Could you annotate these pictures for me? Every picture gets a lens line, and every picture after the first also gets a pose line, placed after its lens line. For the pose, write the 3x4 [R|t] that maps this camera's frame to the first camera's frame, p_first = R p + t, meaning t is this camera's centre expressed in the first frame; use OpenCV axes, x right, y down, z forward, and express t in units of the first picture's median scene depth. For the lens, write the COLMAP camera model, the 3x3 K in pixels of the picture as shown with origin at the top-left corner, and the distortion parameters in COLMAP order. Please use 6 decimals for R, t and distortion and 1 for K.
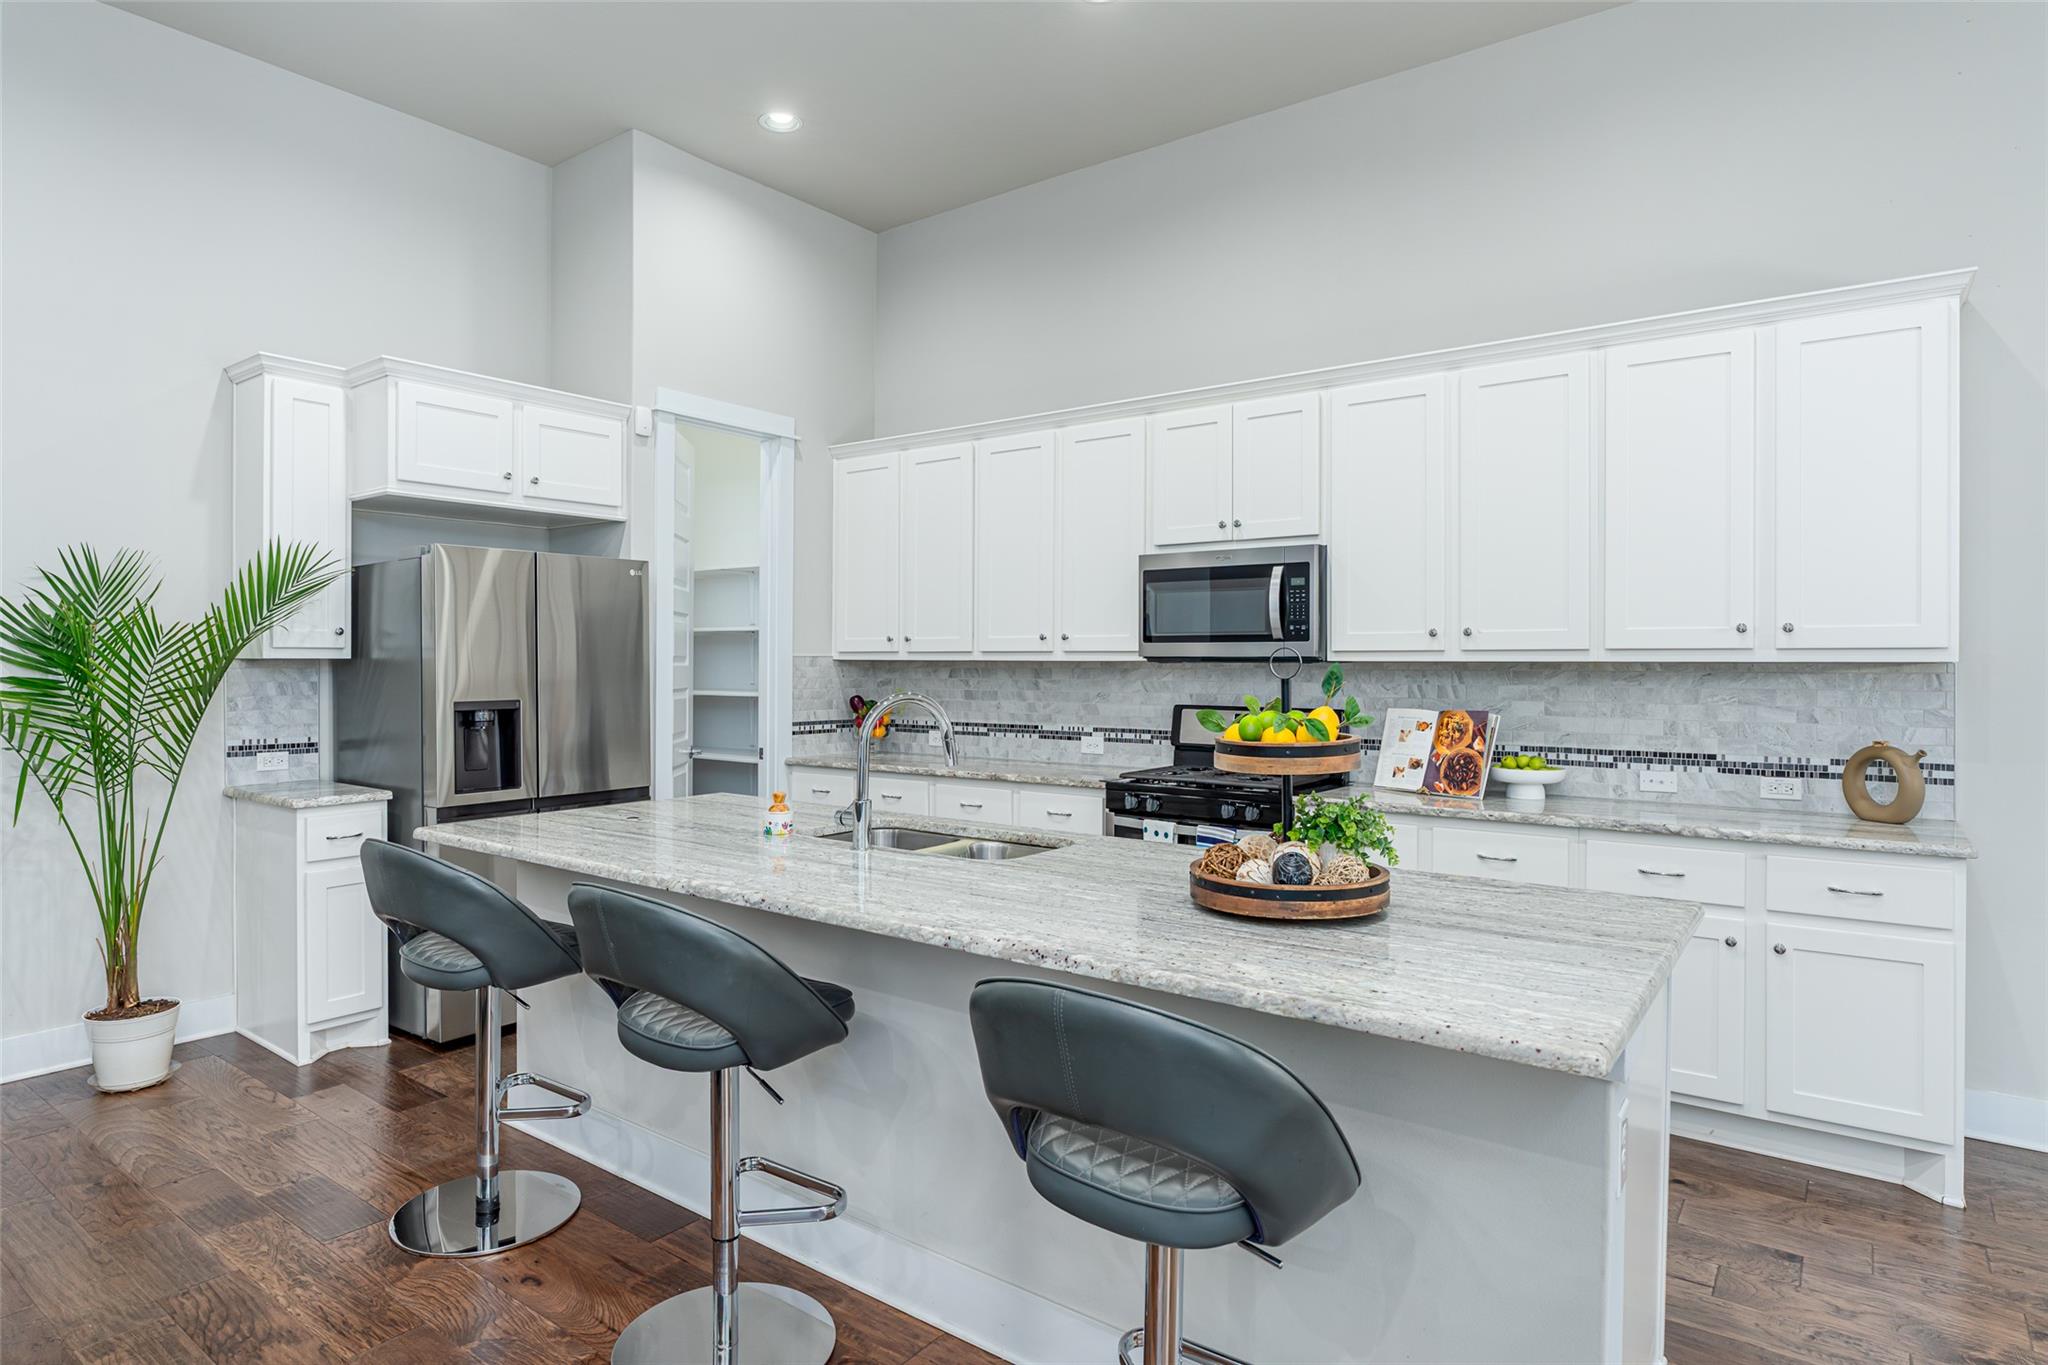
lens RADIAL K [[1161.3, 0, 1019.2], [0, 1161.3, 674.7], [0, 0, 1]] dist [-0.015007, -0.002211]
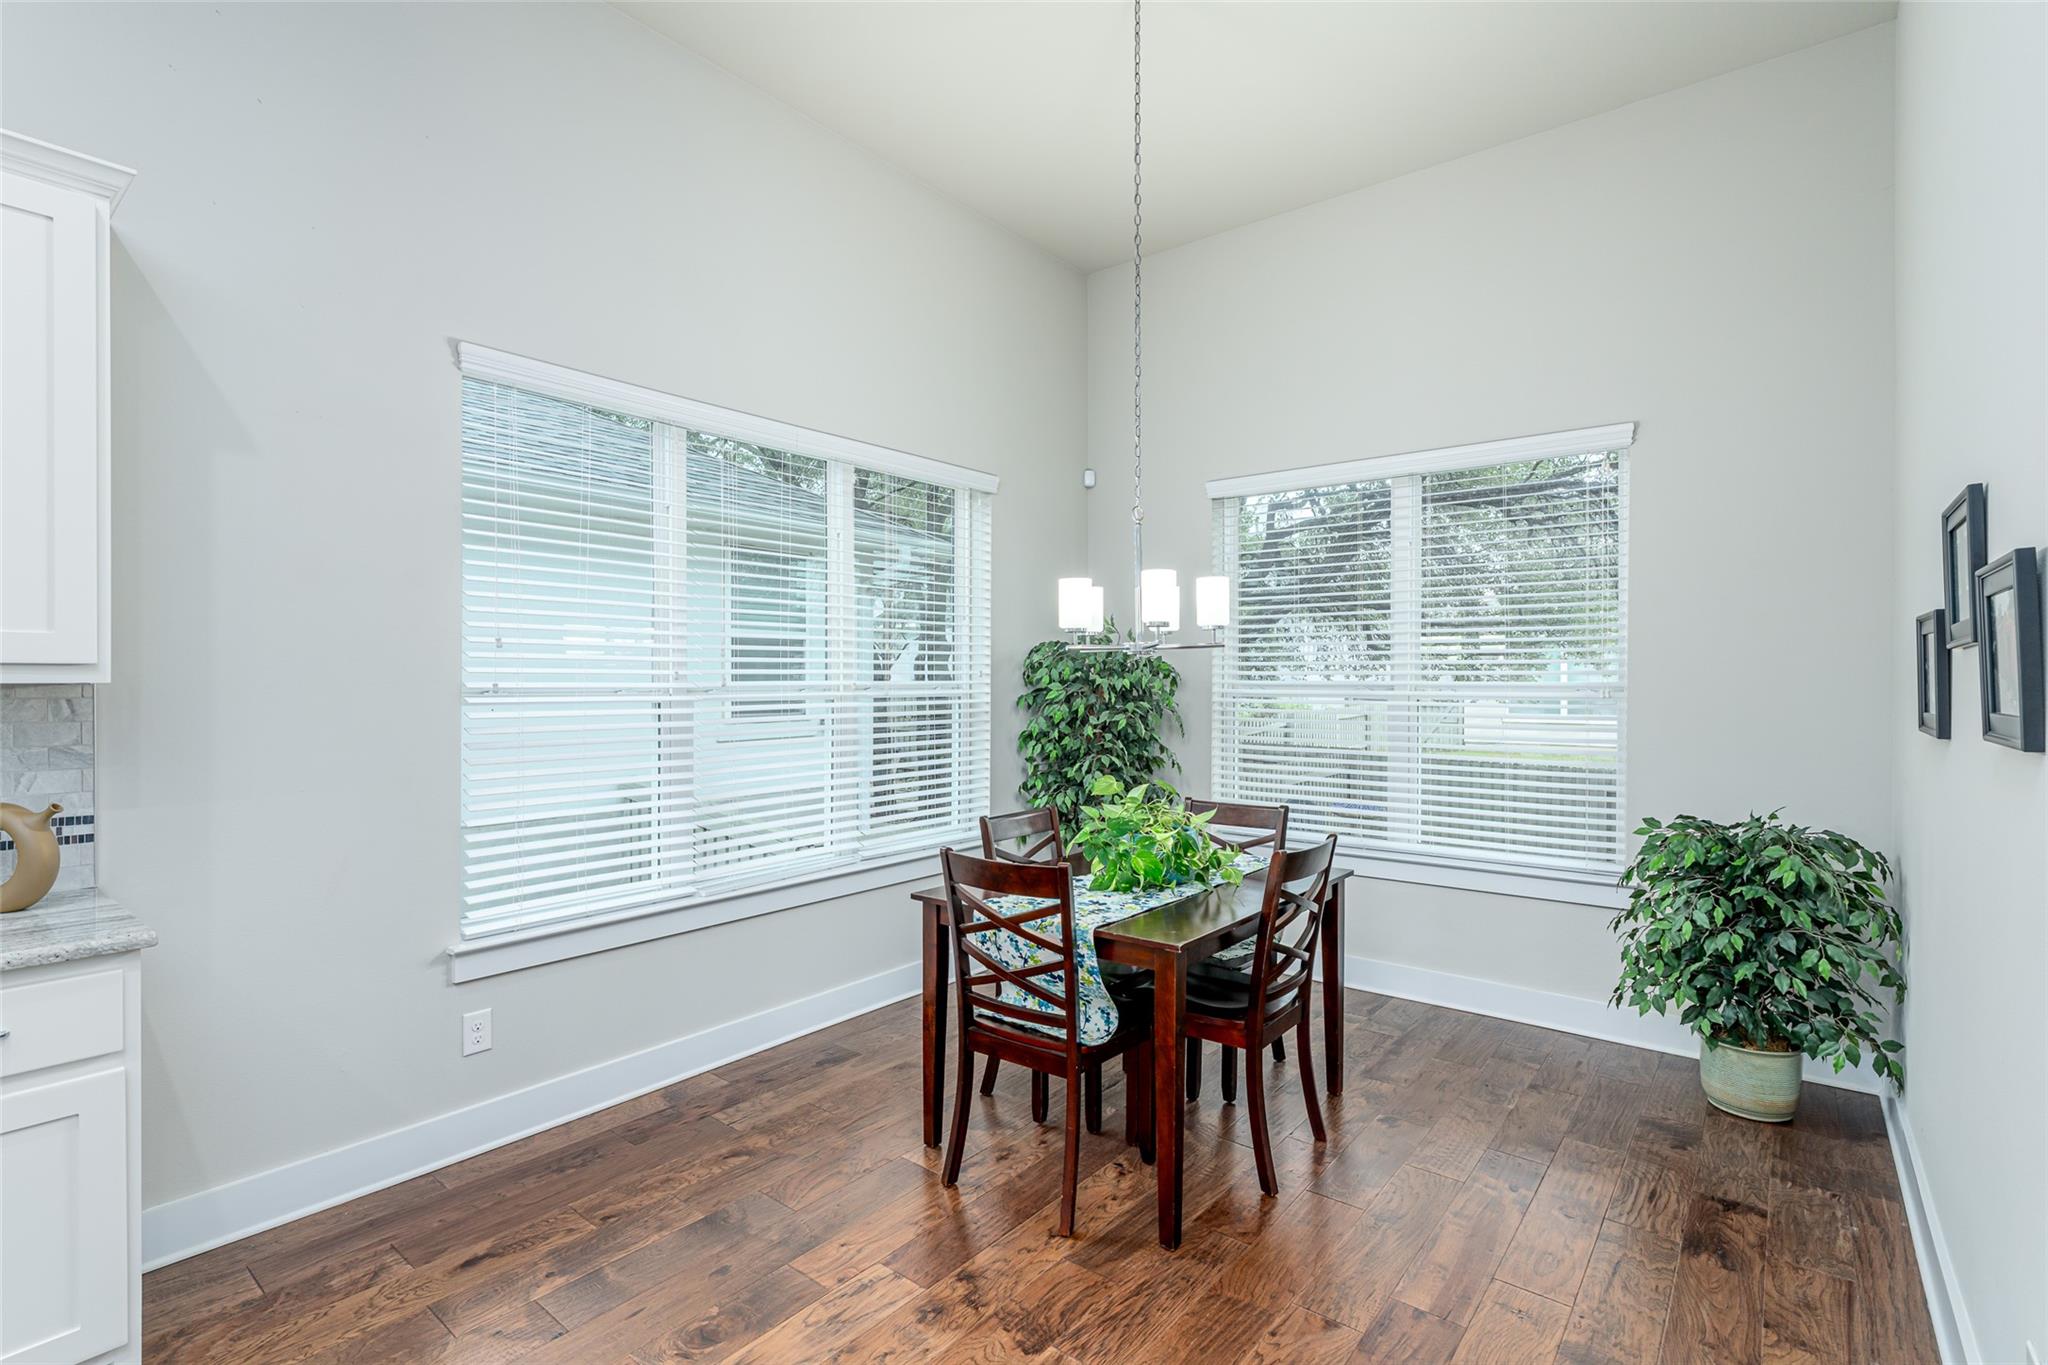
lens RADIAL K [[929.4, 0, 966.5], [0, 929.4, 676.4], [0, 0, 1]] dist [-0.005857, 0.001382]
pose [[0.072832, 0.007275, 0.997318, 0.183799], [0.015266, 0.999848, -0.008409, -0.001380], [-0.997227, 0.015837, 0.072710, 0.290932]]
